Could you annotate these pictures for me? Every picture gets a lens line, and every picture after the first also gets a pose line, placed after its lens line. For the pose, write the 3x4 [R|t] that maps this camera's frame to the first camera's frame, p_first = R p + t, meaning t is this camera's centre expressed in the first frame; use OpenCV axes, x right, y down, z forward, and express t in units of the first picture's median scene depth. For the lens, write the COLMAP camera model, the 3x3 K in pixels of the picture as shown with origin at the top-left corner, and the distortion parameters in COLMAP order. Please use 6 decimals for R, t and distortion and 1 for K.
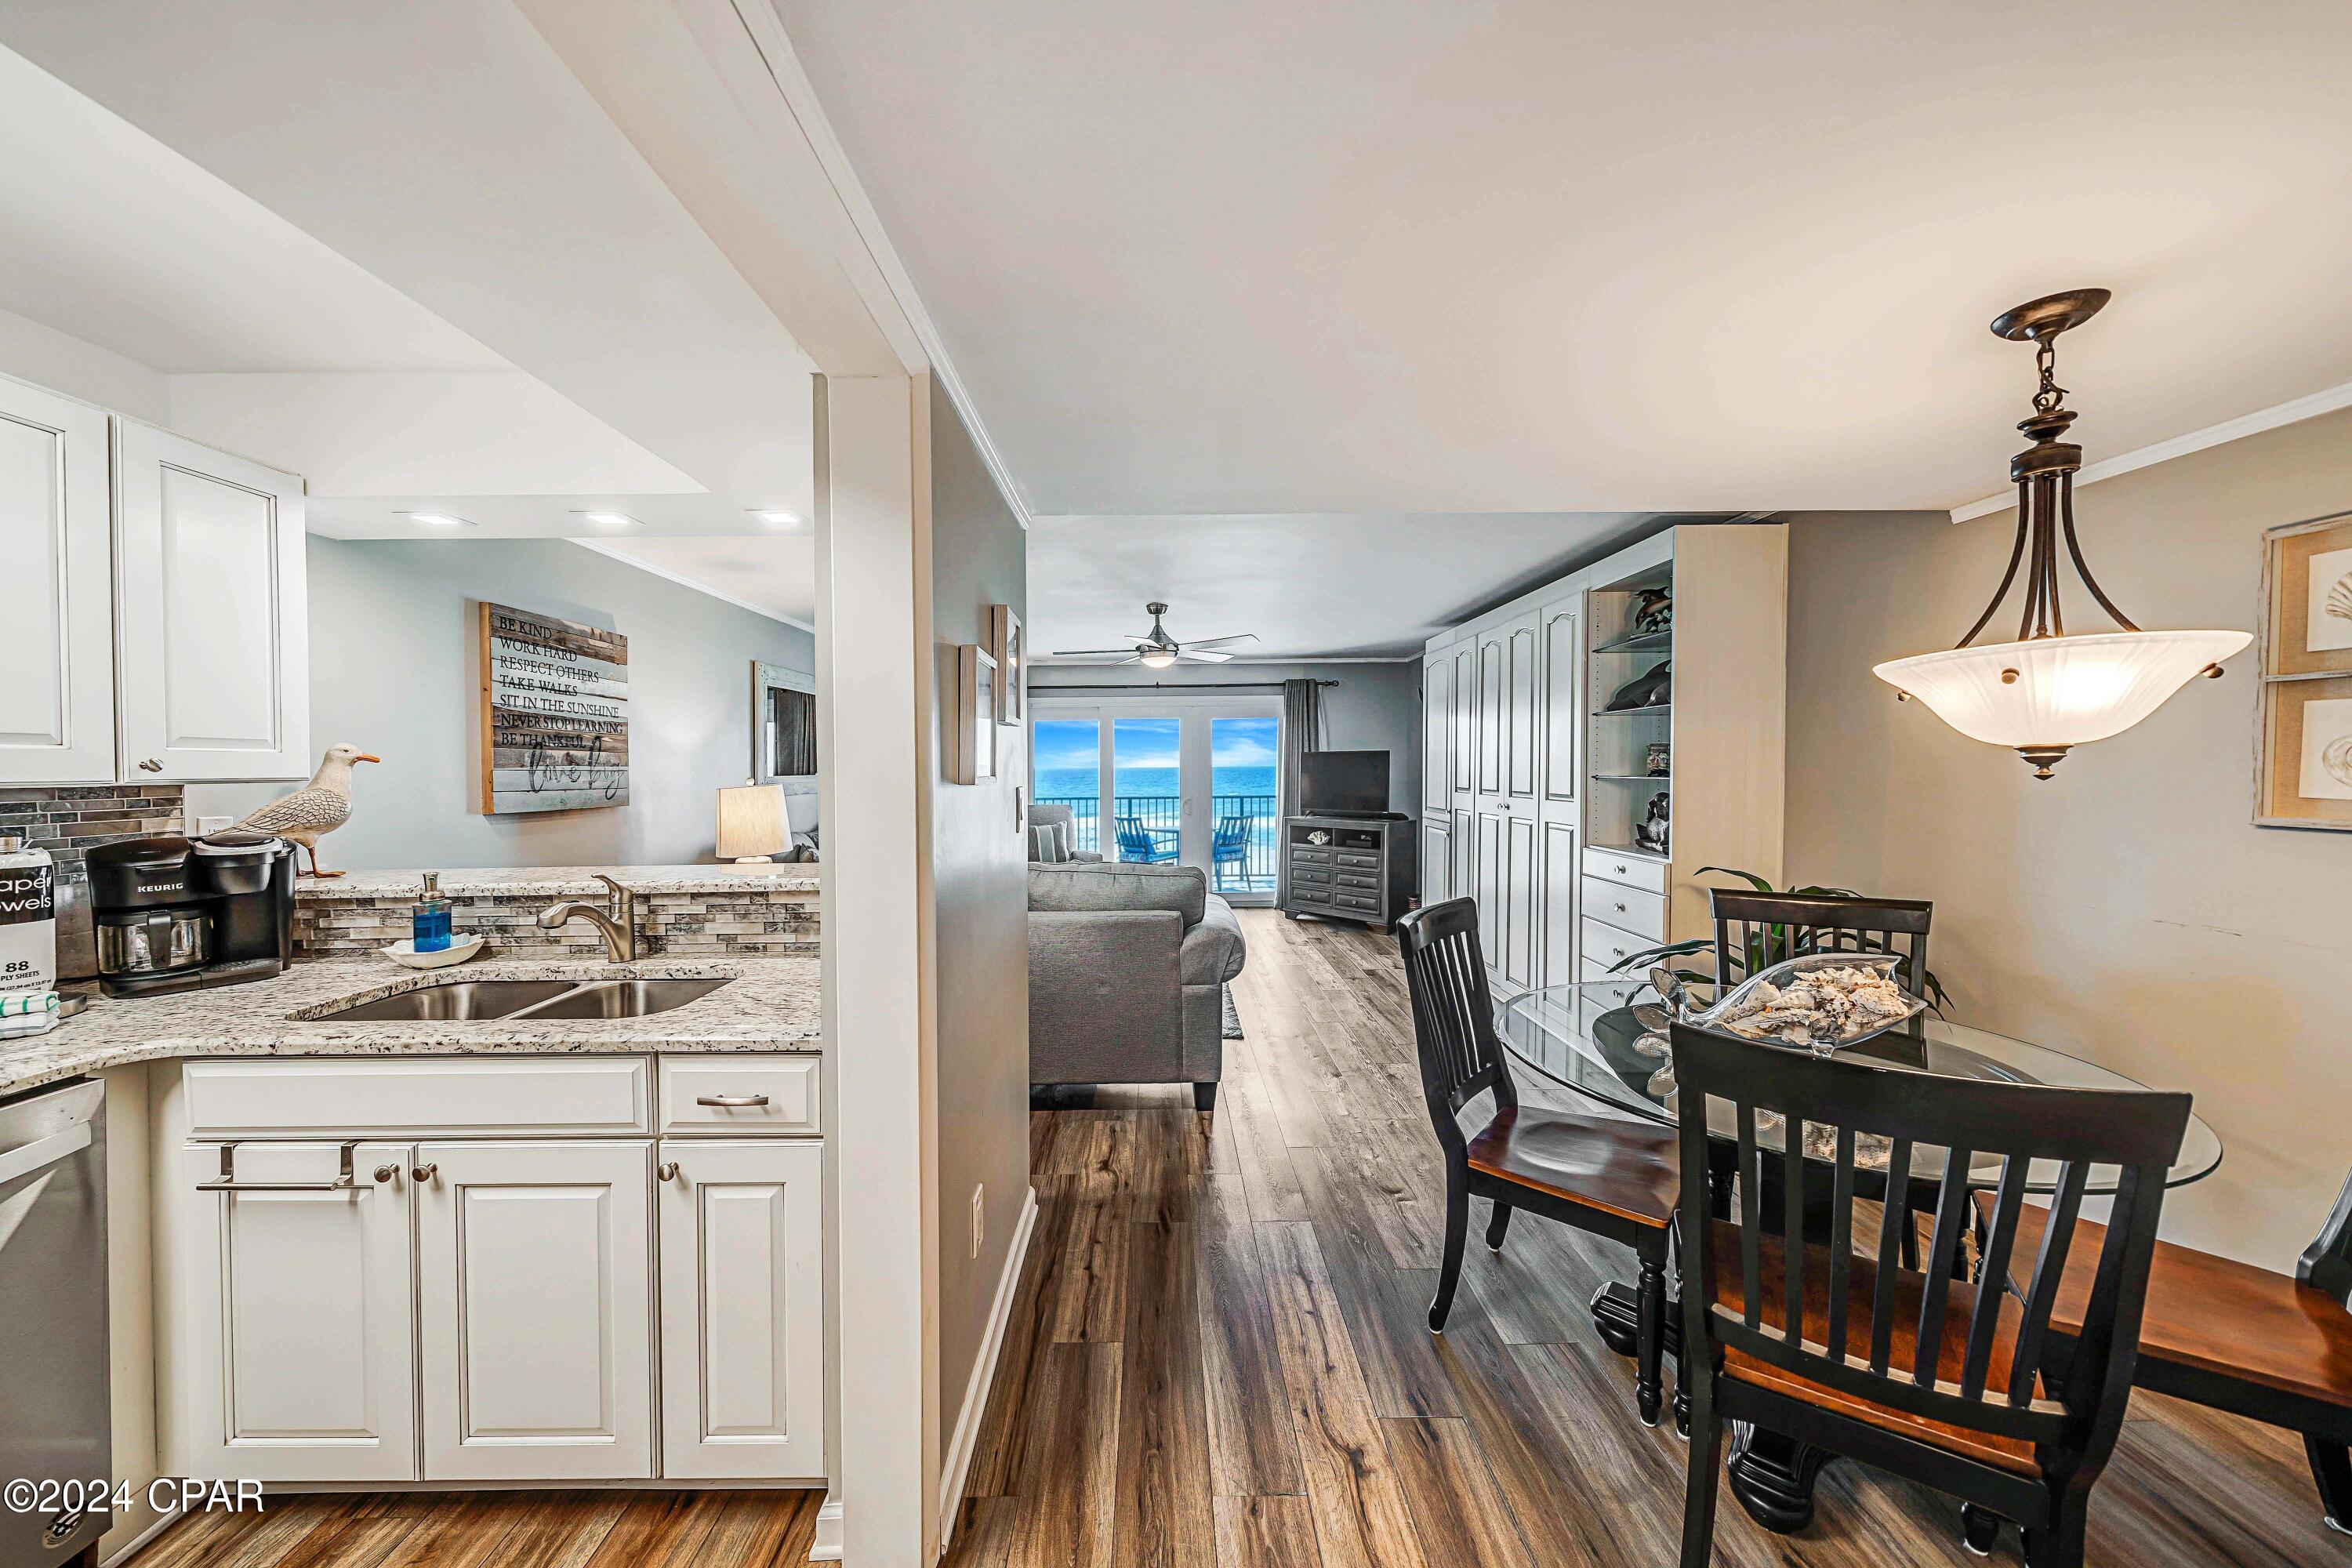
lens RADIAL K [[819.9, 0, 1166.1], [0, 819.9, 785.6], [0, 0, 1]] dist [-0.005804, 0.000629]
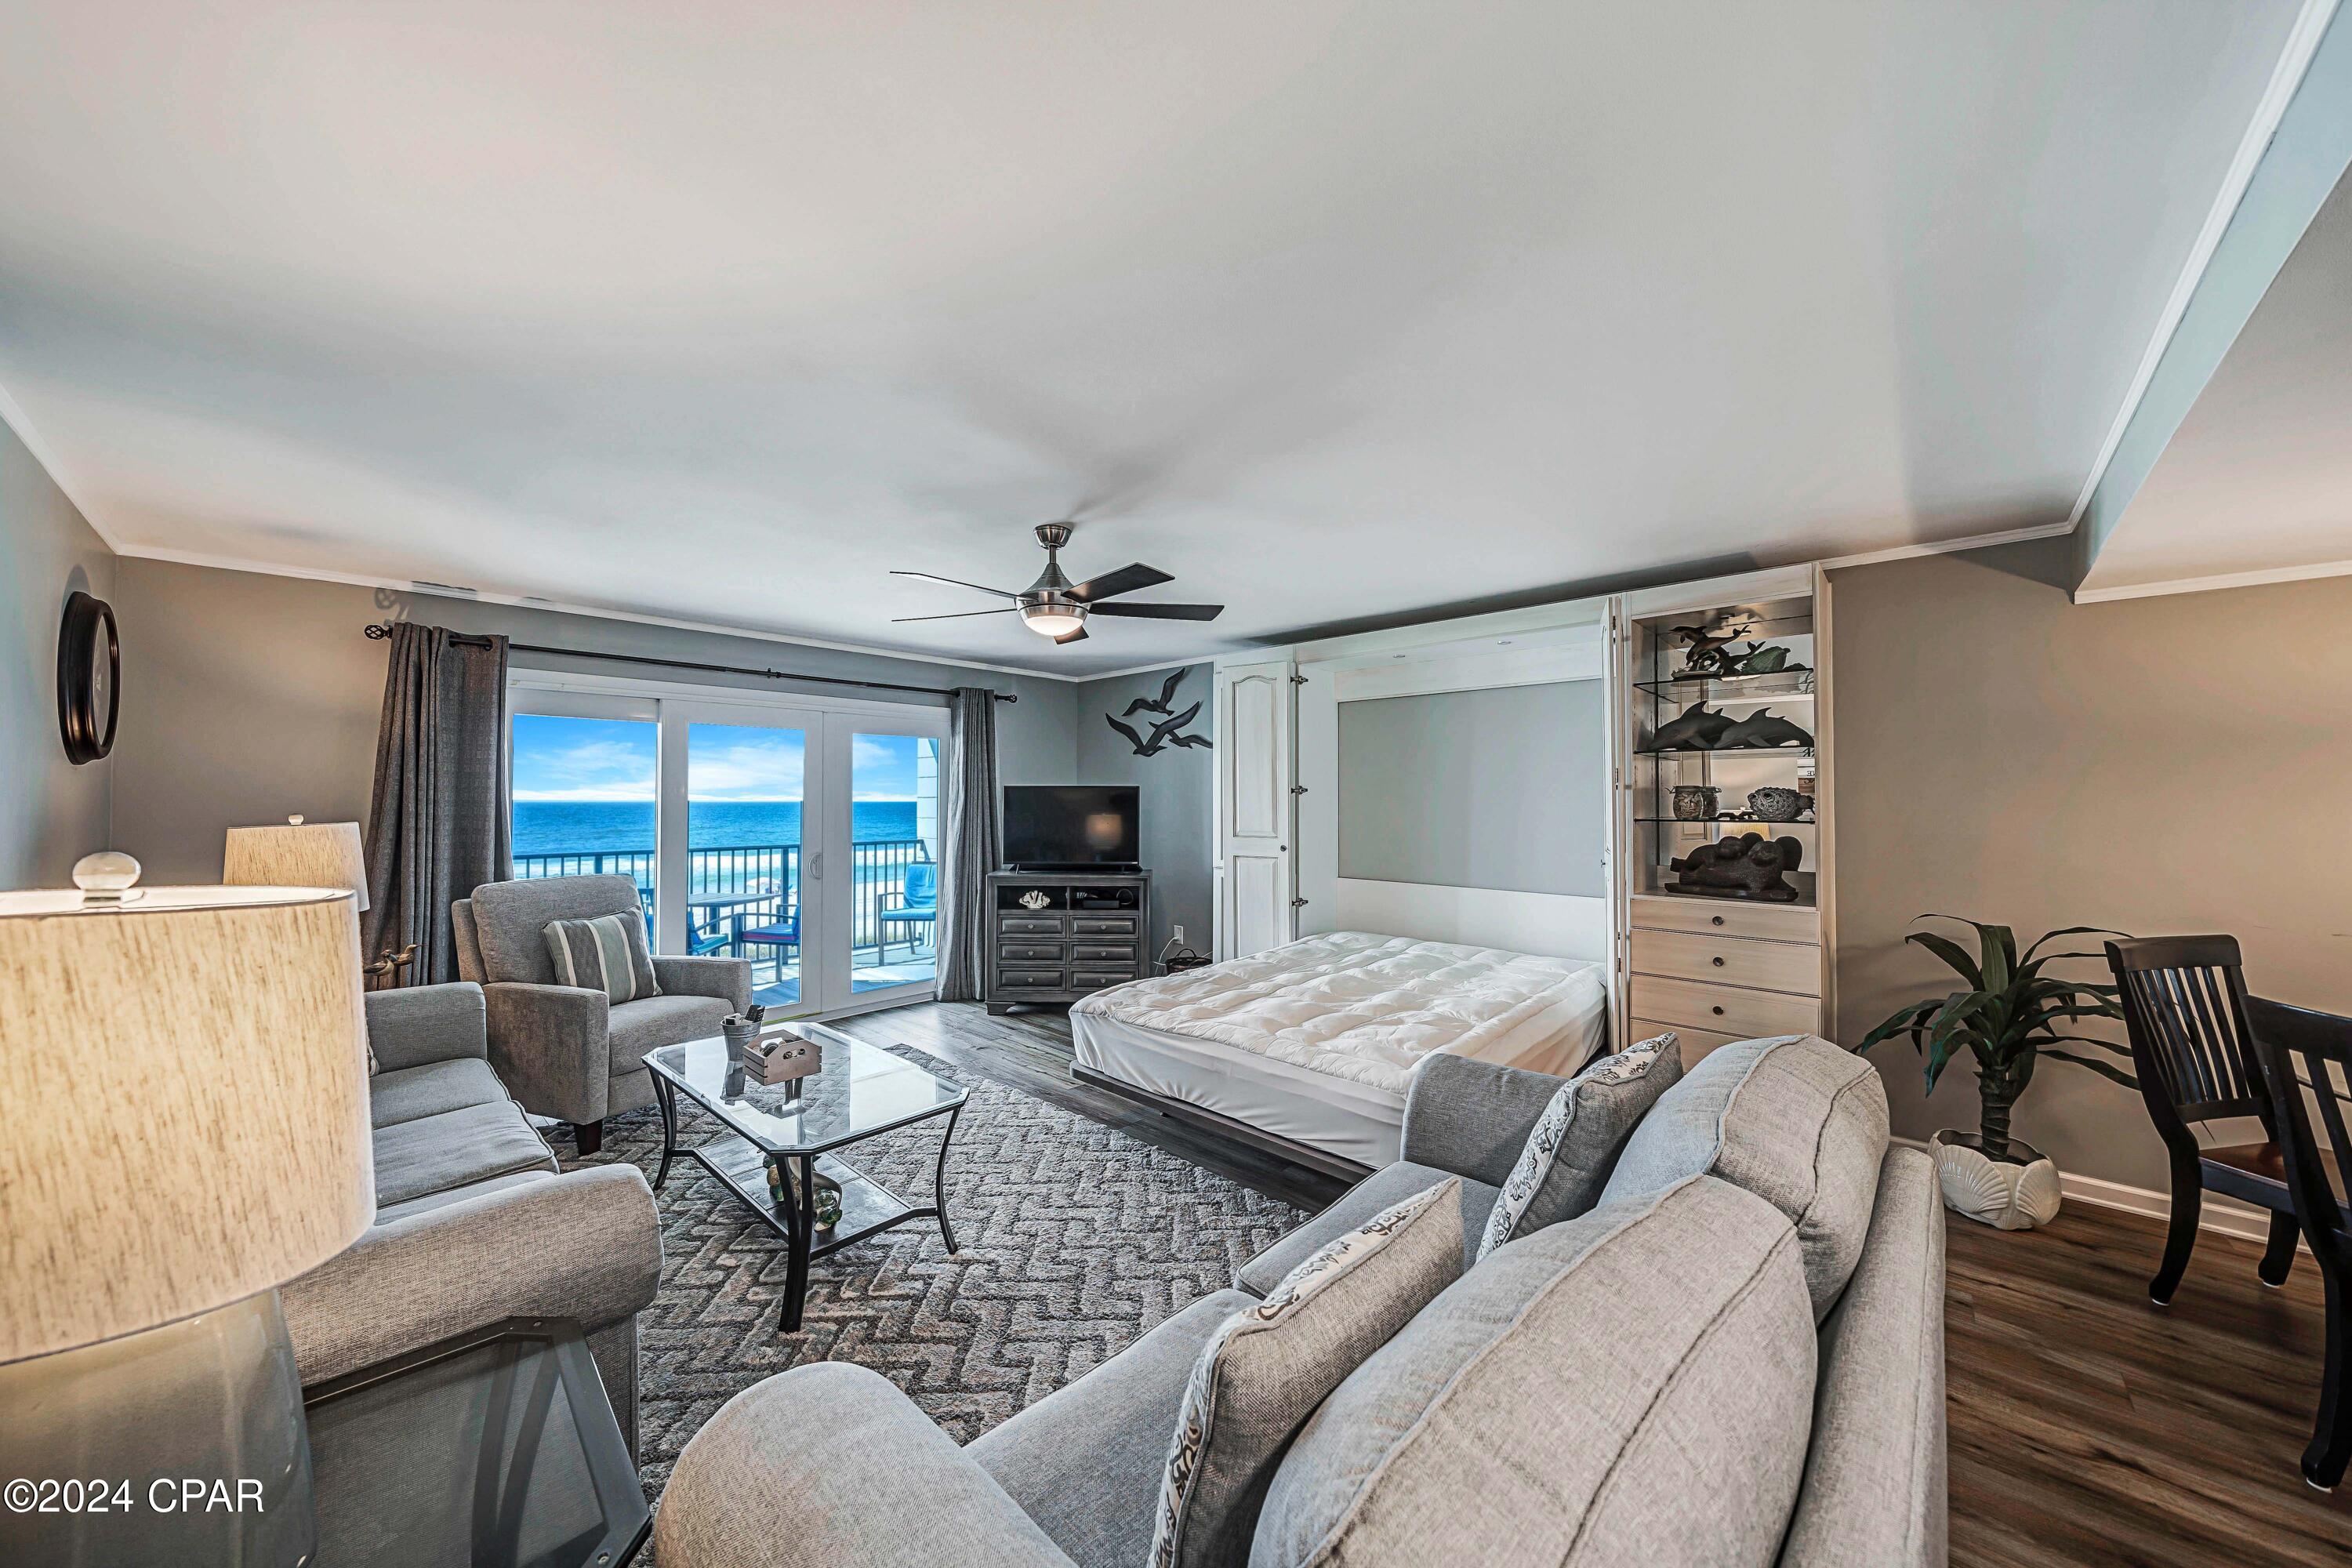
lens RADIAL K [[819.9, 0, 1159.6], [0, 819.9, 786.3], [0, 0, 1]] dist [-0.005804, 0.000629]
pose [[0.701437, 0.021202, 0.712416, -0.644416], [0.010619, 0.999136, -0.040190, -0.021600], [-0.712653, 0.035755, 0.700605, 0.940112]]
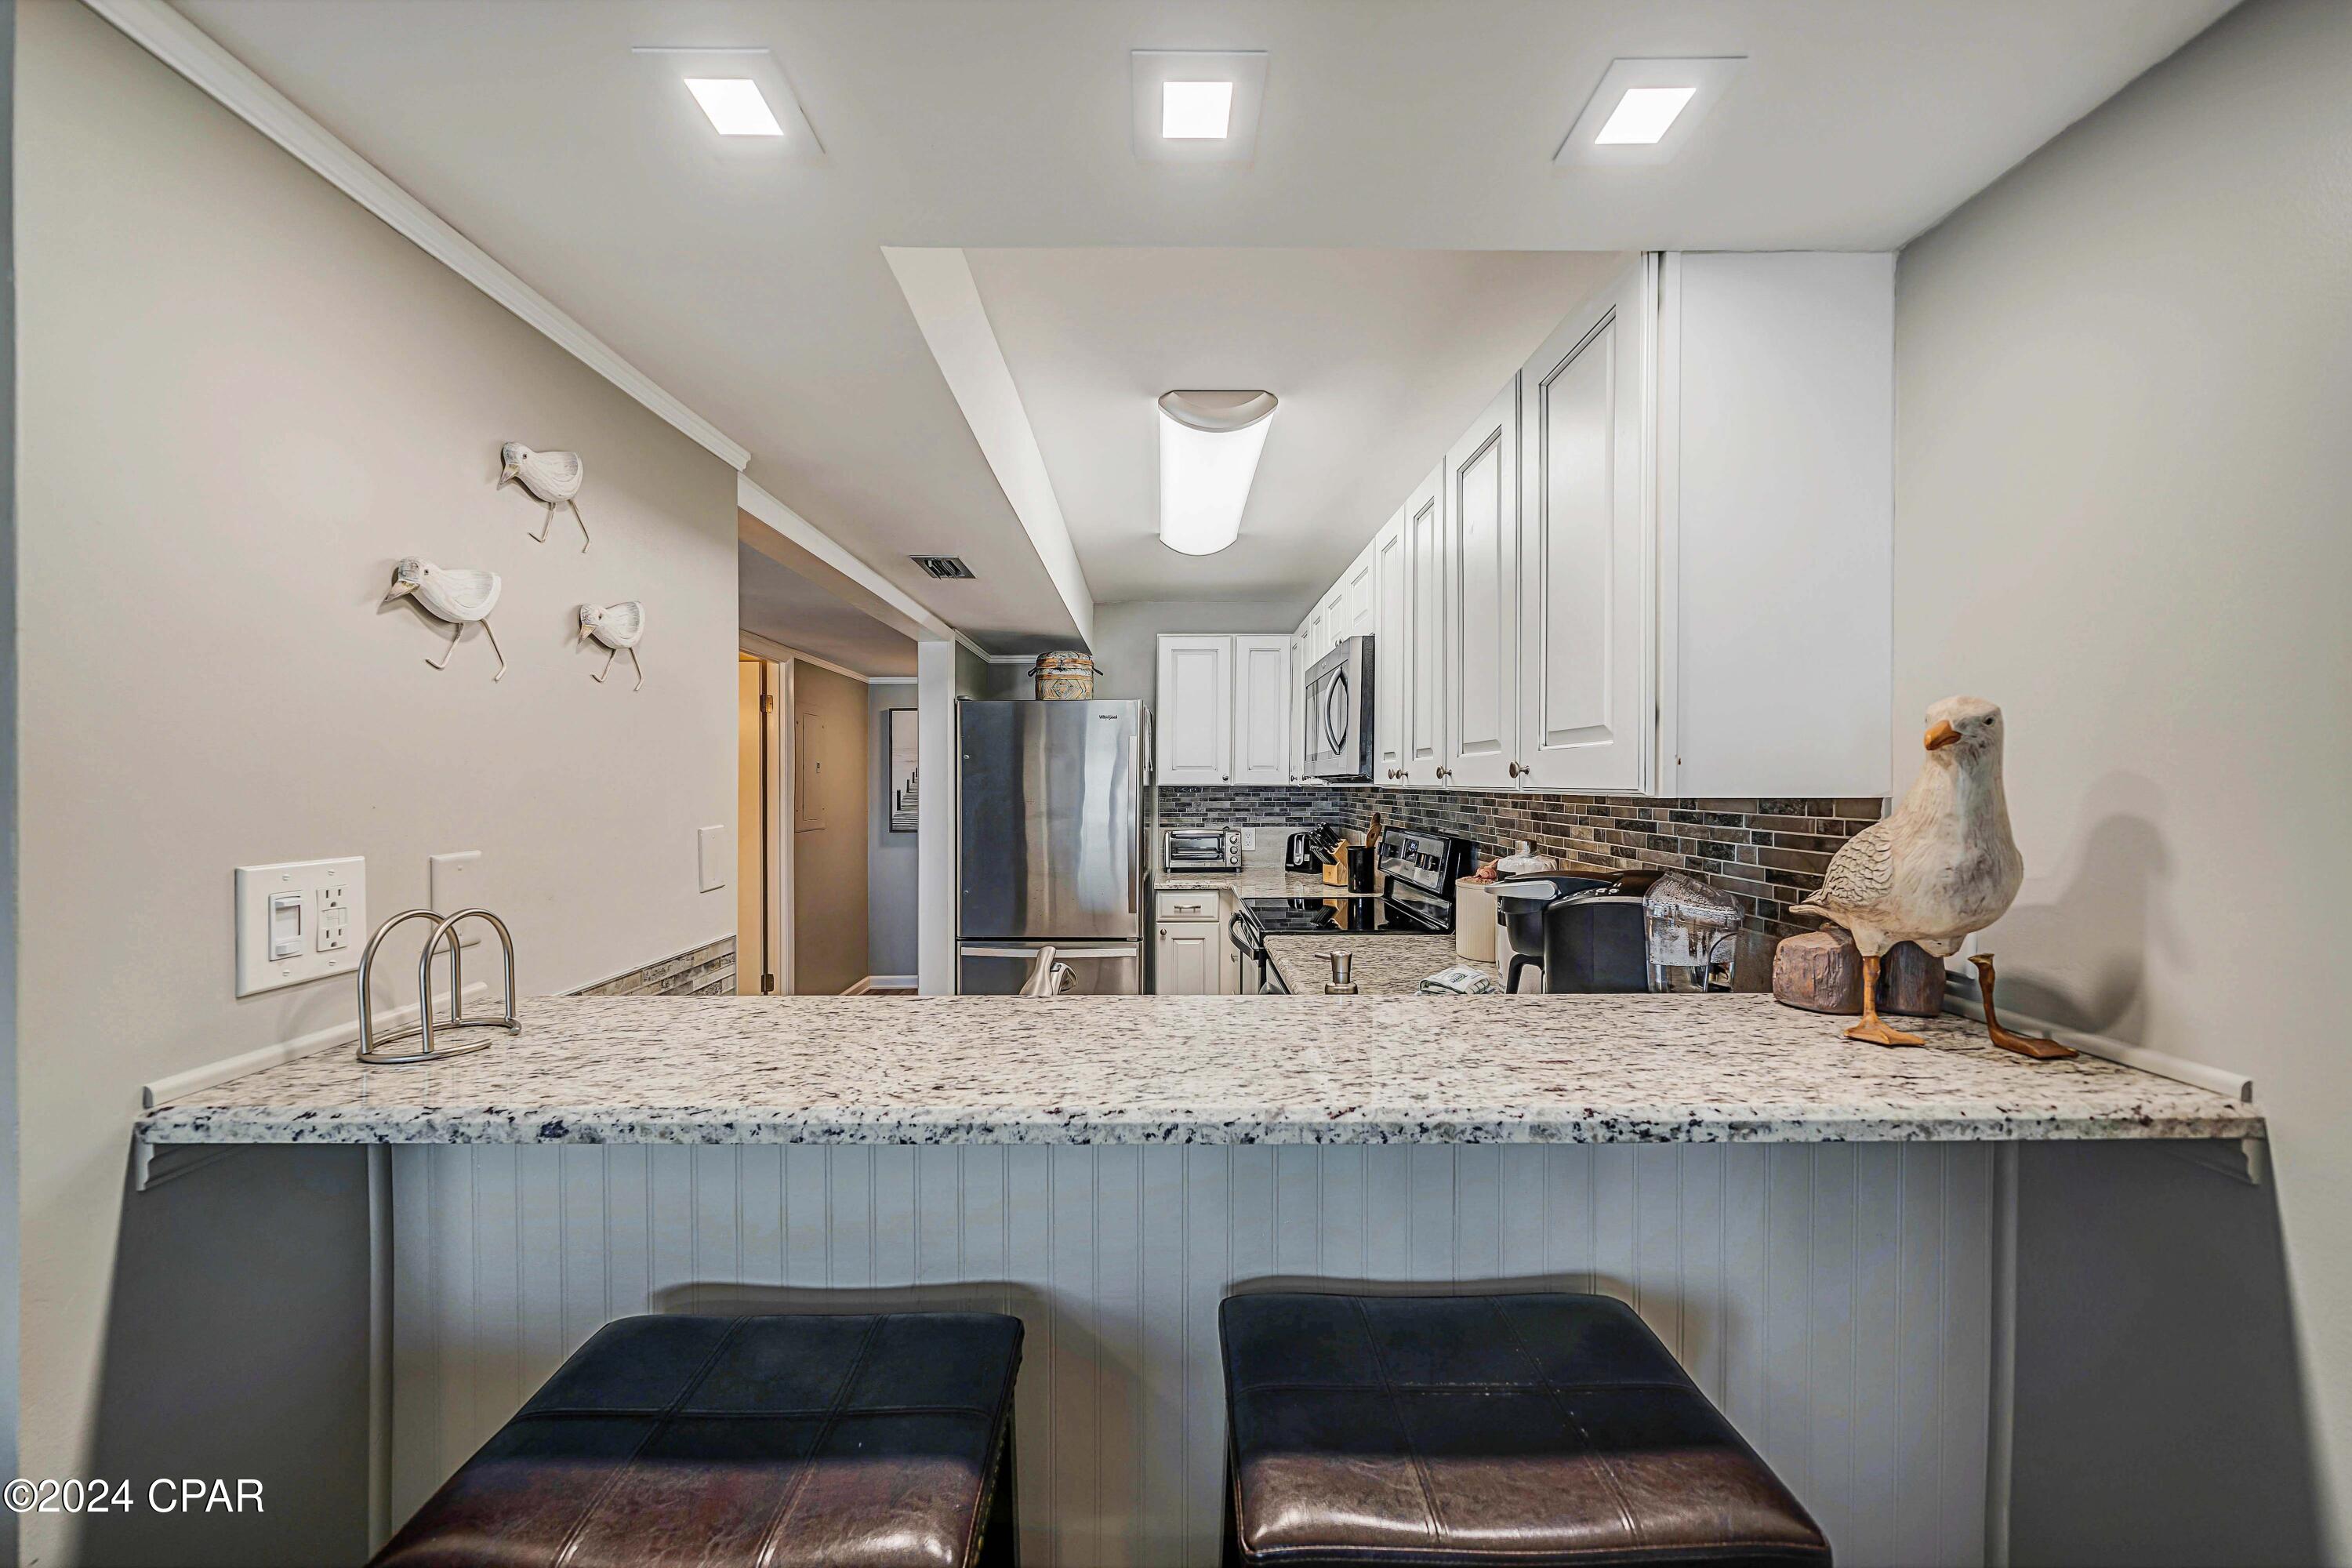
lens RADIAL K [[819.9, 0, 1166.0], [0, 819.9, 786.5], [0, 0, 1]] dist [-0.005804, 0.000629]
pose [[-0.999805, 0.018665, 0.006393, -0.501749], [0.018852, 0.999352, 0.030659, -0.023204], [-0.005817, 0.030774, -0.999509, 1.035474]]
